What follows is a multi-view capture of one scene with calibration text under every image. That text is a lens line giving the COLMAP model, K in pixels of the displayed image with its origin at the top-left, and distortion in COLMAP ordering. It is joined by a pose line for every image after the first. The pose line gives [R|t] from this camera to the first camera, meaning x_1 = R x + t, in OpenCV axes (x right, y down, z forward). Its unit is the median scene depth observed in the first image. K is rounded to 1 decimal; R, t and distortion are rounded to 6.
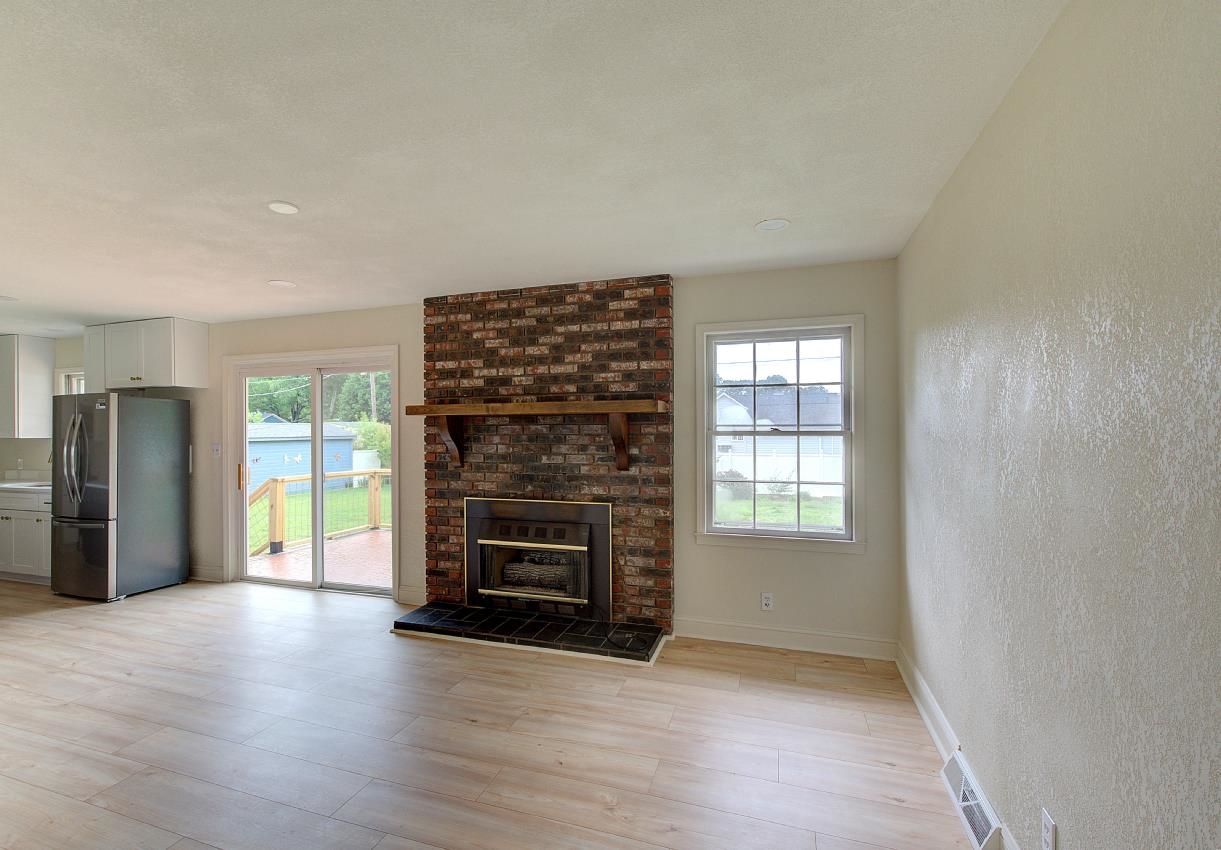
lens RADIAL K [[555.5, 0, 588.6], [0, 555.5, 429.3], [0, 0, 1]] dist [-0.000506, 0.000011]
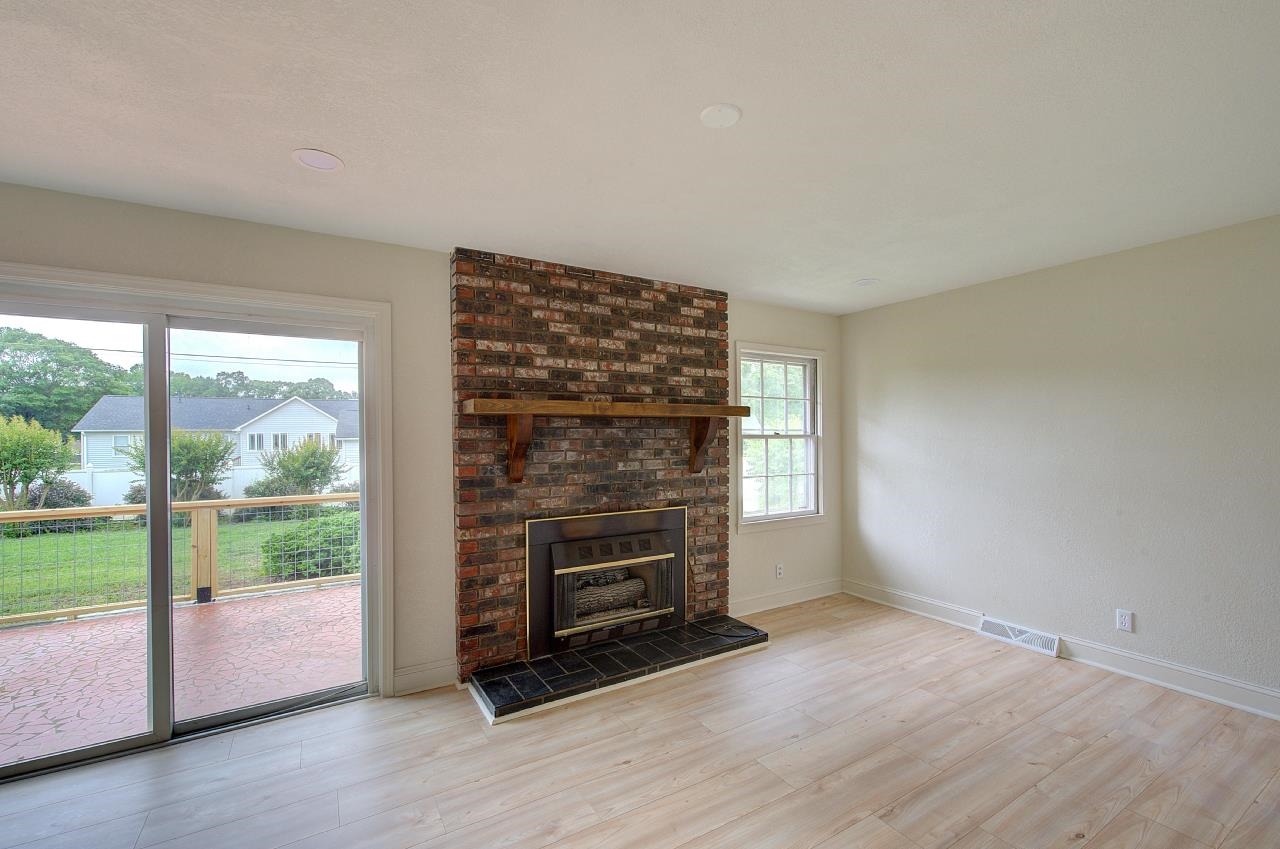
lens RADIAL K [[543.2, 0, 648.8], [0, 543.2, 437.7], [0, 0, 1]] dist [0.000893, 0.000386]
pose [[0.635973, -0.001386, 0.771710, -0.731912], [0.004452, 0.999988, -0.001873, 0.009642], [-0.771698, 0.004626, 0.635972, 0.404500]]
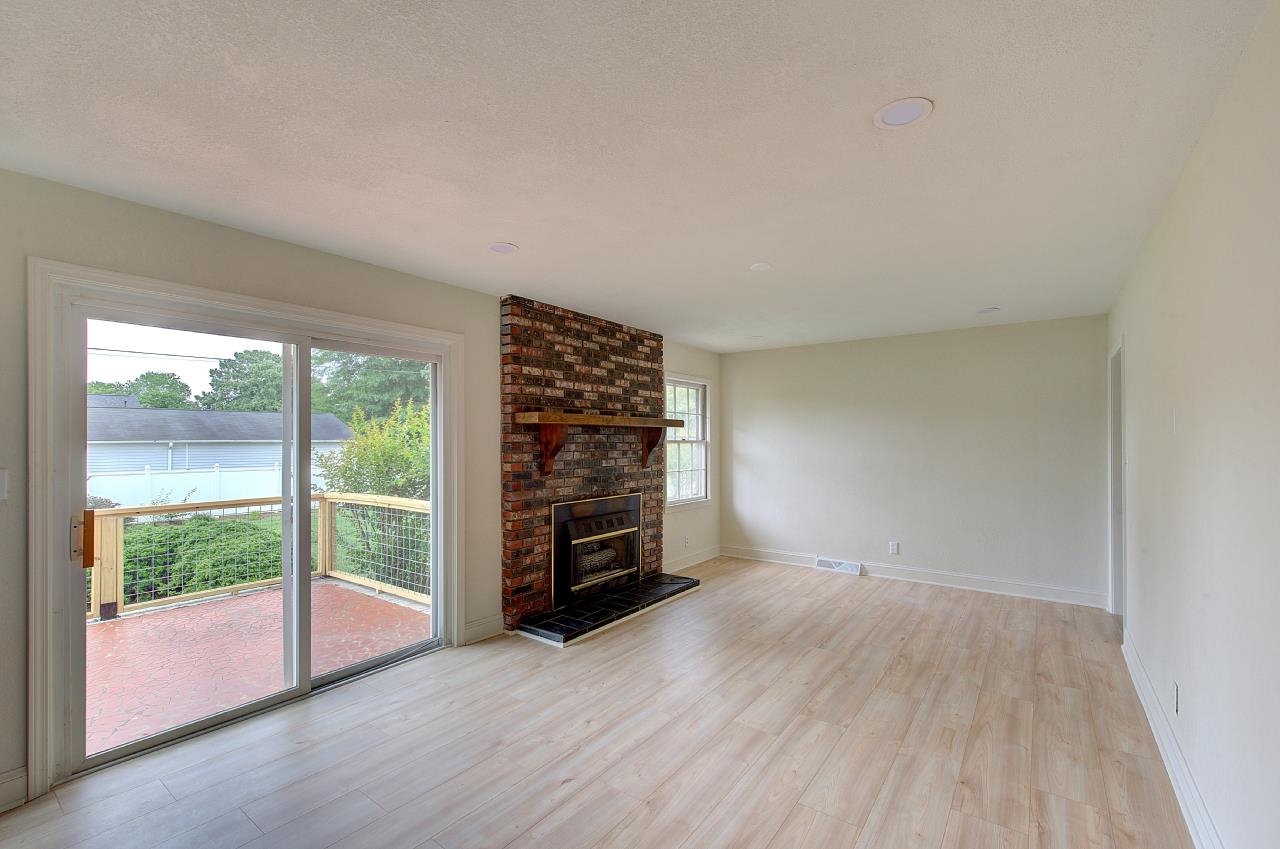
lens RADIAL K [[543.2, 0, 648.8], [0, 543.2, 437.7], [0, 0, 1]] dist [0.000893, 0.000386]
pose [[0.291683, 0.010458, 0.956458, -1.180007], [0.000397, 0.999939, -0.011054, 0.011917], [-0.956515, 0.003604, 0.291661, 0.564936]]
